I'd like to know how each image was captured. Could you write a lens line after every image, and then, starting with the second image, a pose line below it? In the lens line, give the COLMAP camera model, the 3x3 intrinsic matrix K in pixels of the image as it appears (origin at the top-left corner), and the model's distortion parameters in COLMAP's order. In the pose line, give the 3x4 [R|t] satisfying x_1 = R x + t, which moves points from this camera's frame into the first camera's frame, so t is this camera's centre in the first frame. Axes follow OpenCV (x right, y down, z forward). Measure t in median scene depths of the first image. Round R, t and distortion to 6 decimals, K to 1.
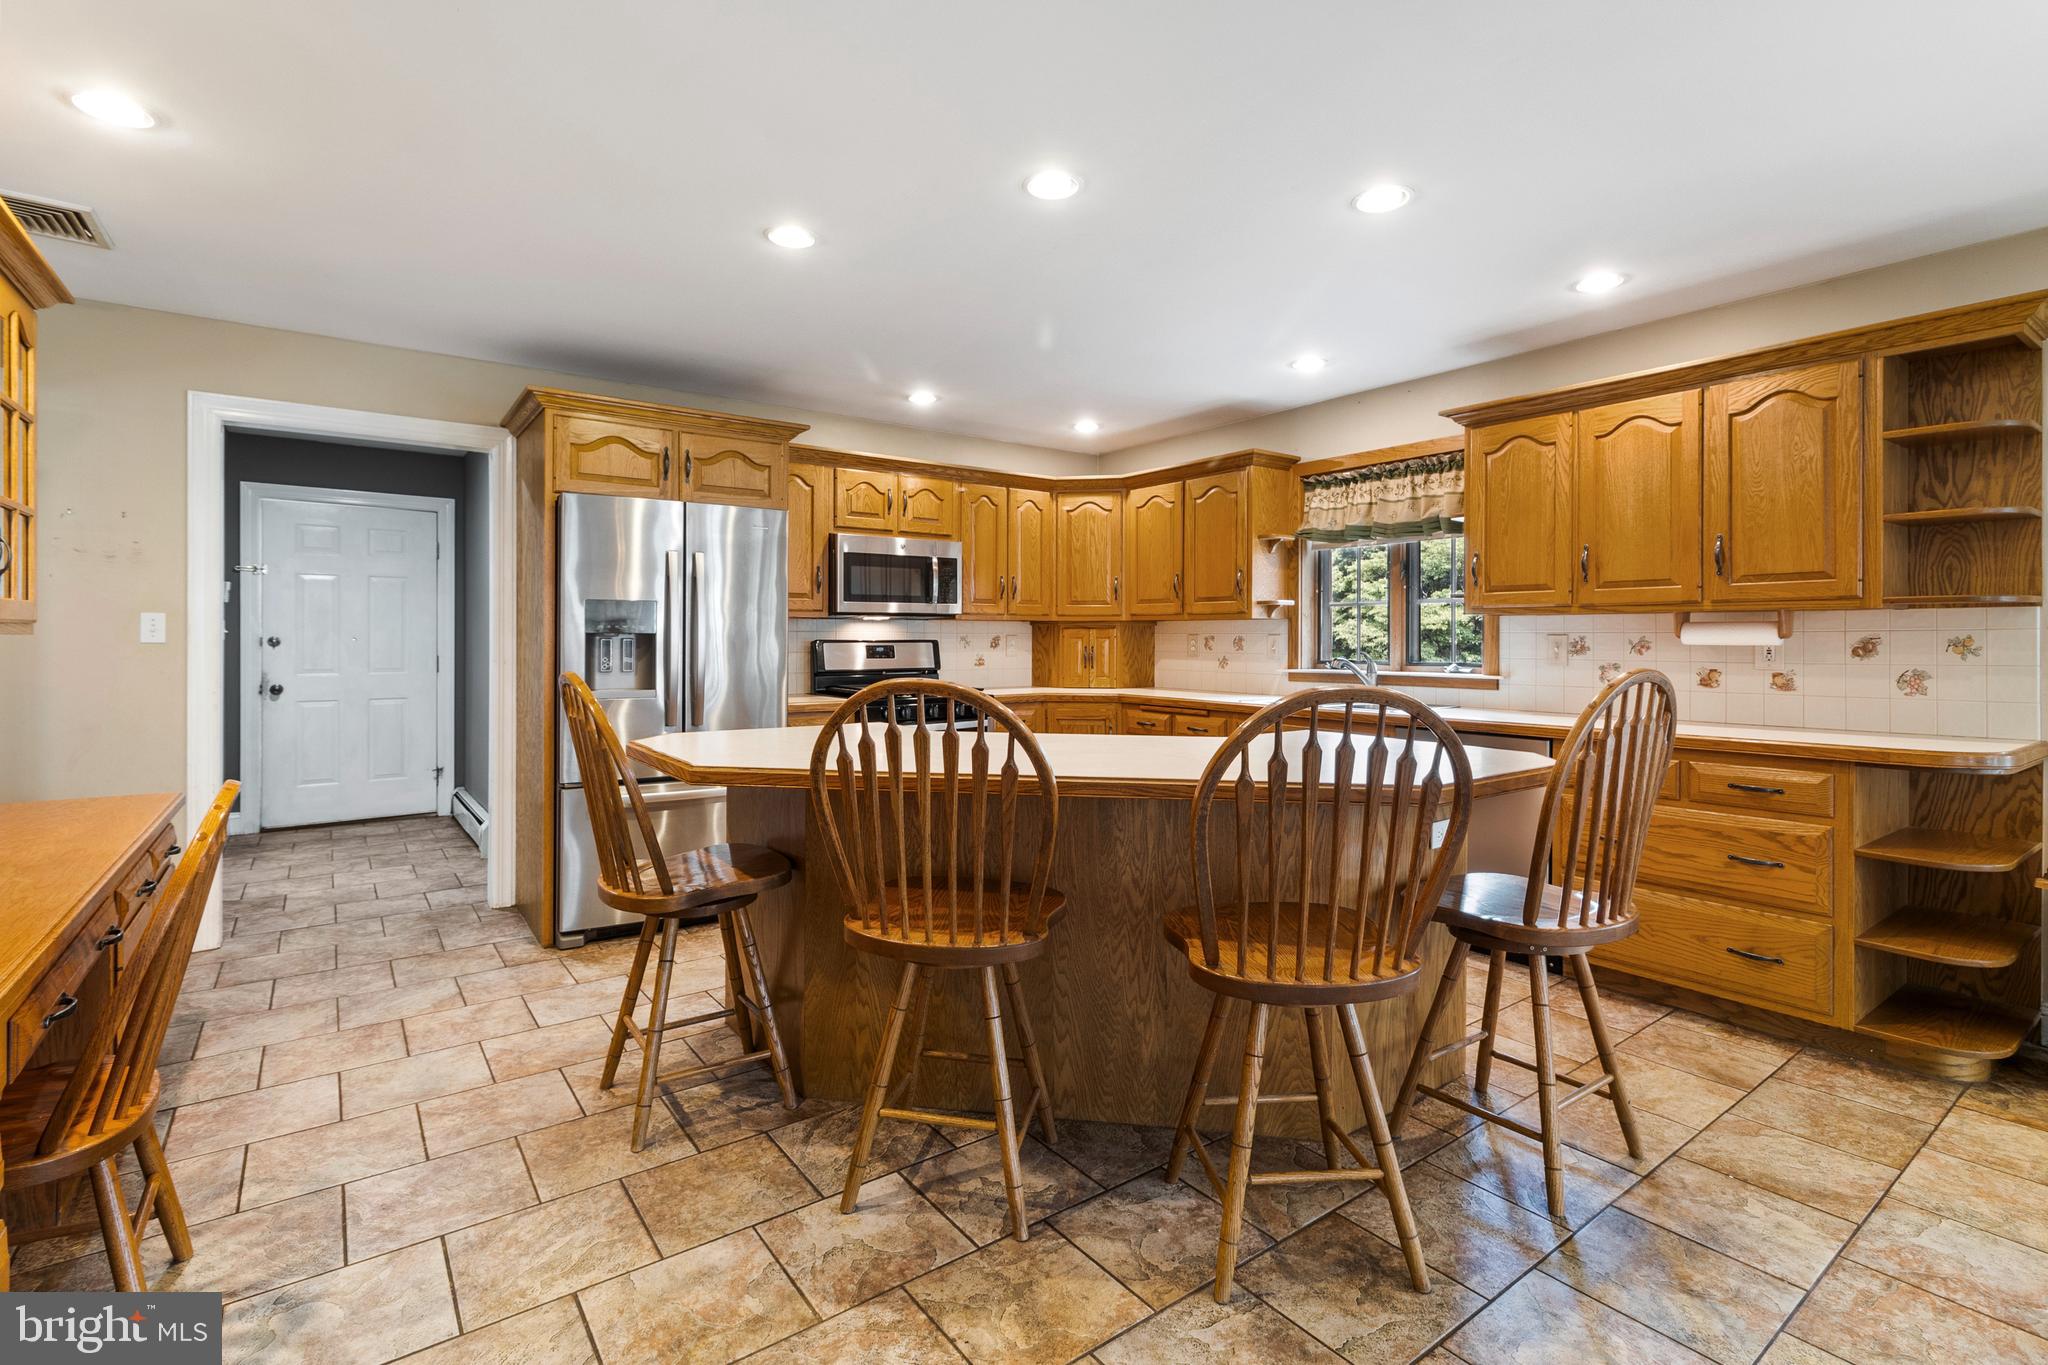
lens RADIAL K [[951.9, 0, 1032.0], [0, 951.9, 632.7], [0, 0, 1]] dist [0.005893, -0.000197]
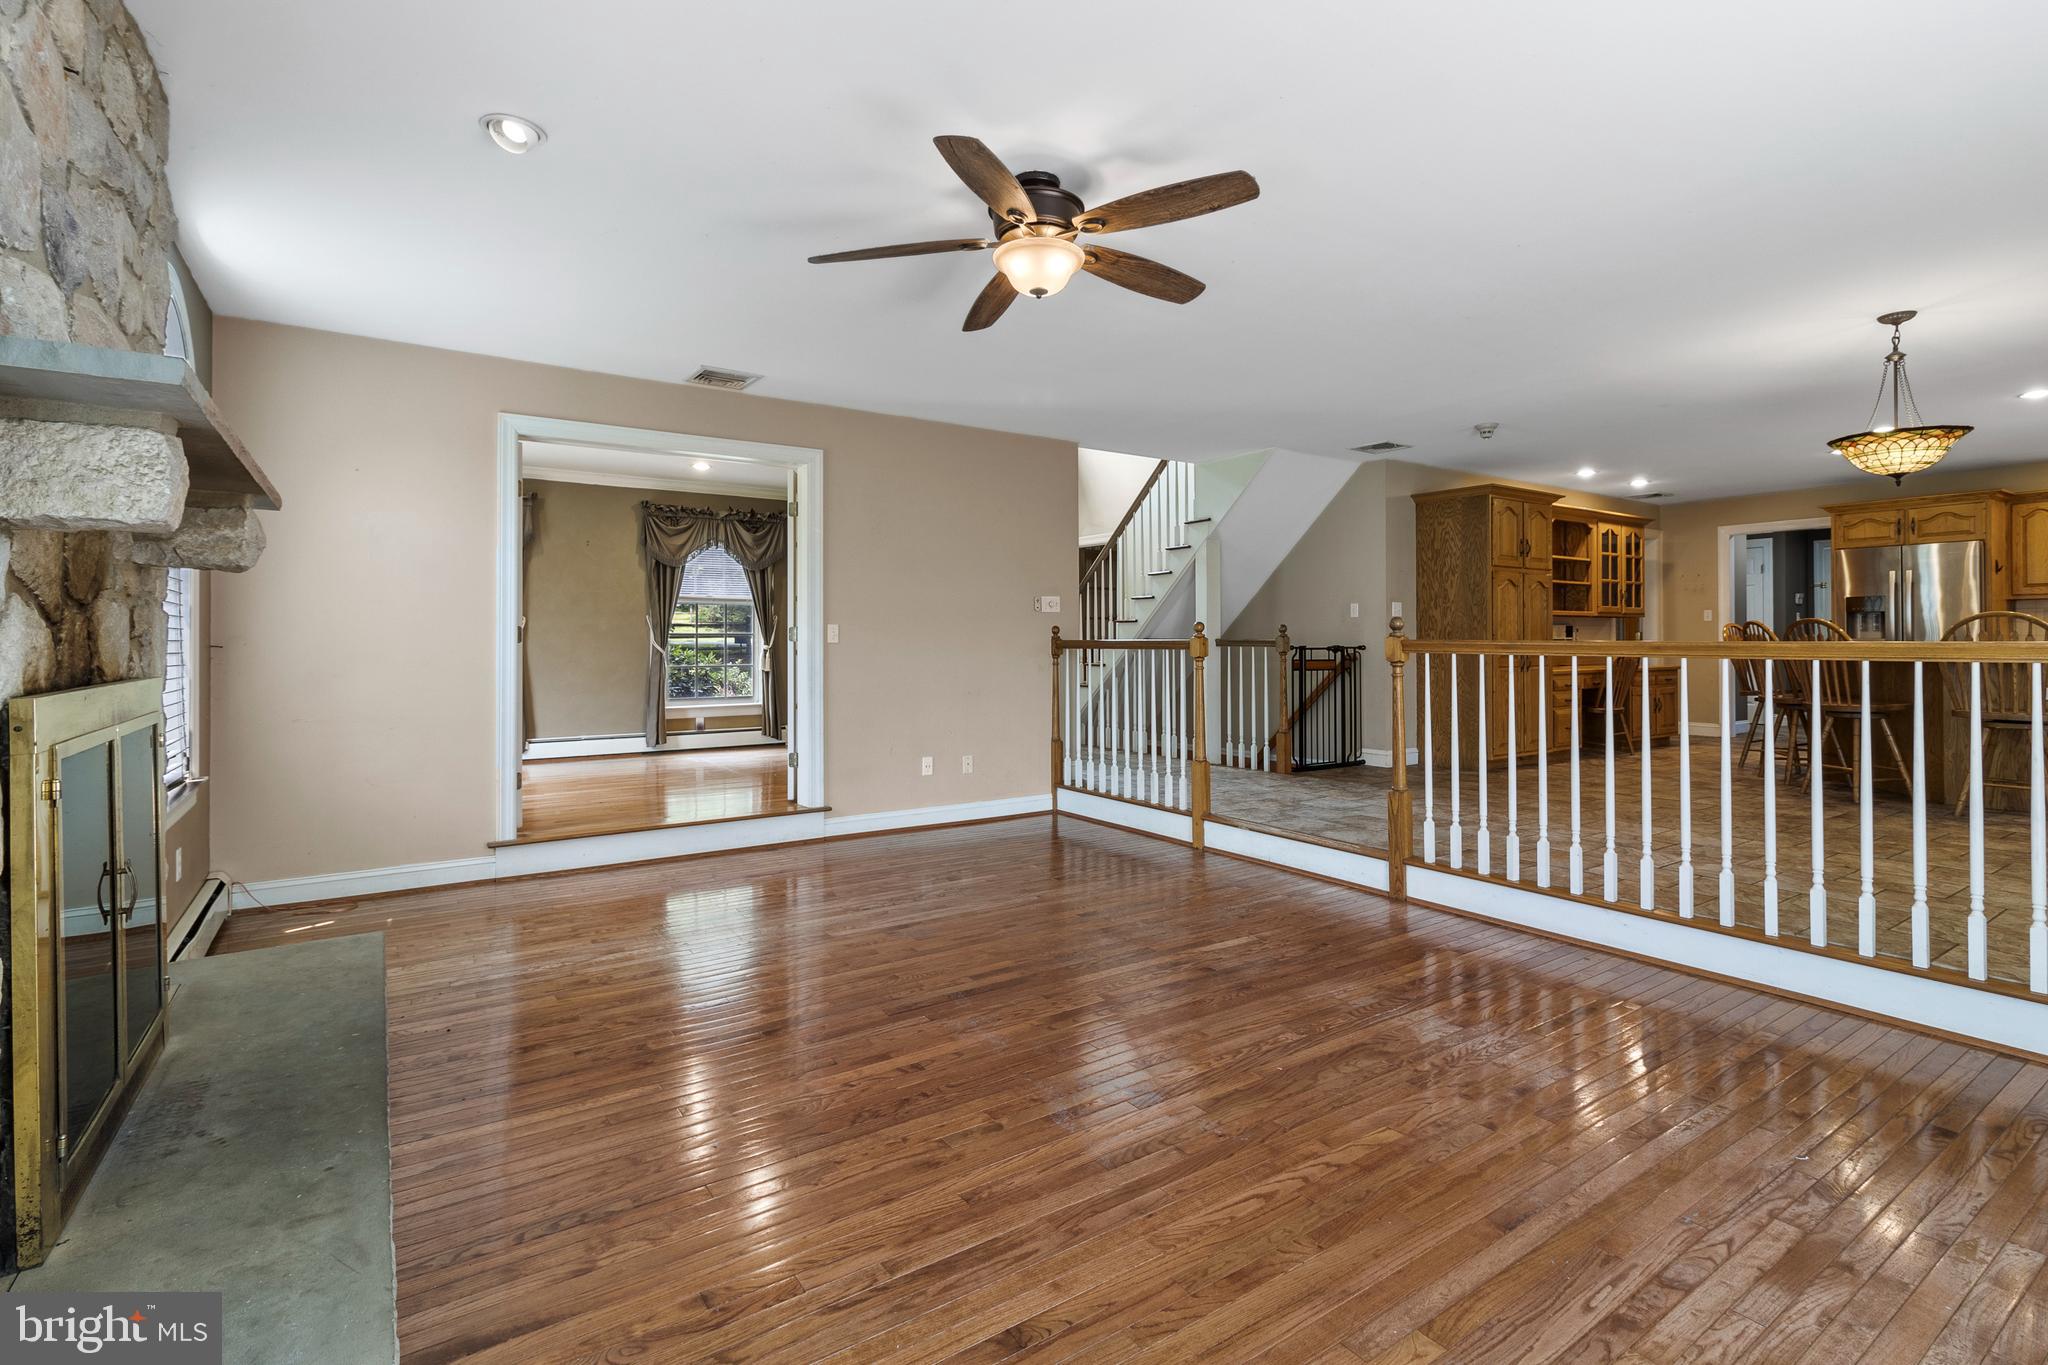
lens RADIAL K [[951.9, 0, 1030.1], [0, 951.9, 638.1], [0, 0, 1]] dist [0.005893, -0.000197]
pose [[-0.045037, -0.003663, -0.998979, 1.403414], [0.008524, 0.999955, -0.004051, 0.040887], [0.998949, -0.008697, -0.045003, -0.606122]]
